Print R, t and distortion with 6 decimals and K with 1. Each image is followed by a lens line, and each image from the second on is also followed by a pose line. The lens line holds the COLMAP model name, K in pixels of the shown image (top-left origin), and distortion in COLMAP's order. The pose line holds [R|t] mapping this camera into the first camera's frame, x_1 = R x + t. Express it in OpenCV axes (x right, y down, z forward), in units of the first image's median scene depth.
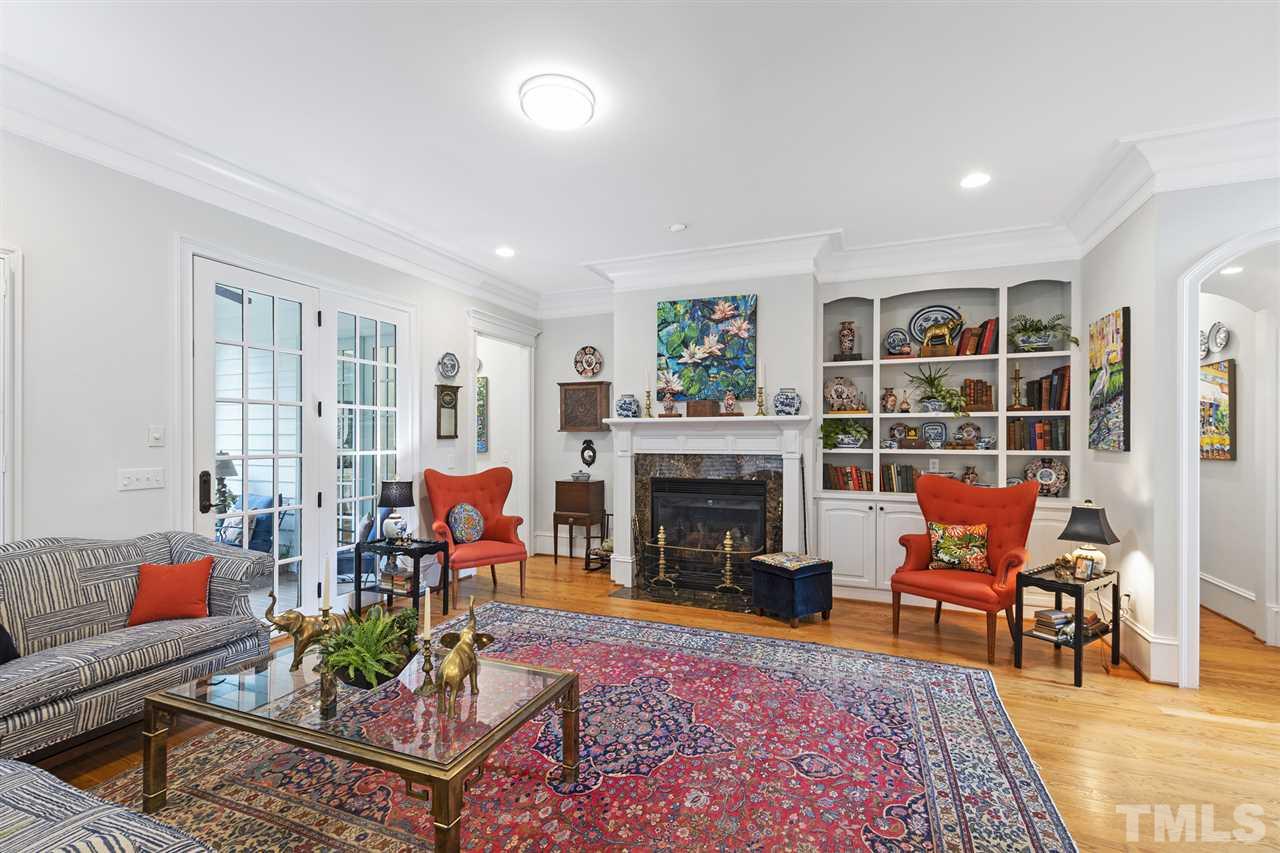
lens RADIAL K [[564.2, 0, 637.9], [0, 564.2, 439.0], [0, 0, 1]] dist [0.003495, -0.000349]
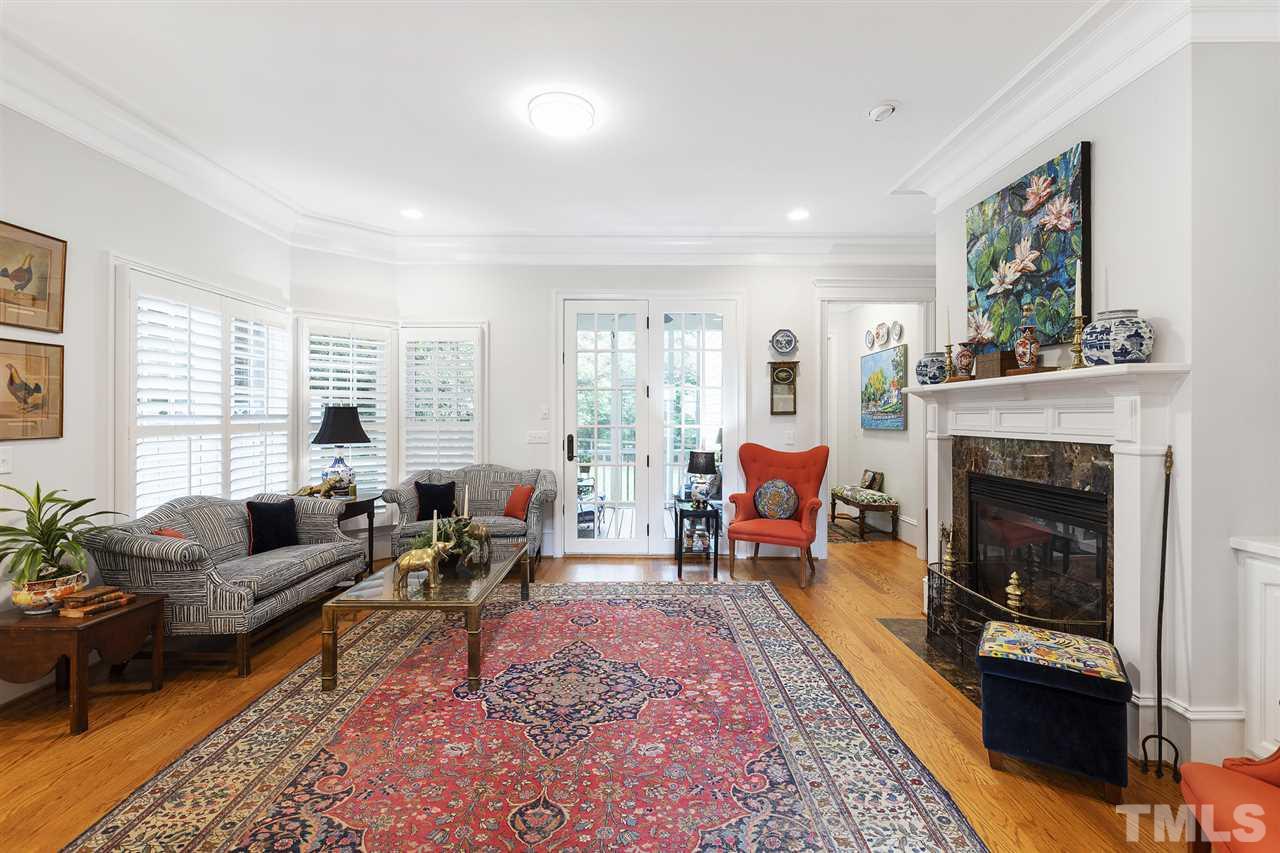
lens RADIAL K [[564.2, 0, 629.3], [0, 564.2, 414.8], [0, 0, 1]] dist [0.003495, -0.000349]
pose [[0.370402, -0.001083, -0.928871, 0.539909], [-0.003348, 0.999991, -0.002501, 0.003501], [0.928865, 0.004036, 0.370395, 0.401697]]
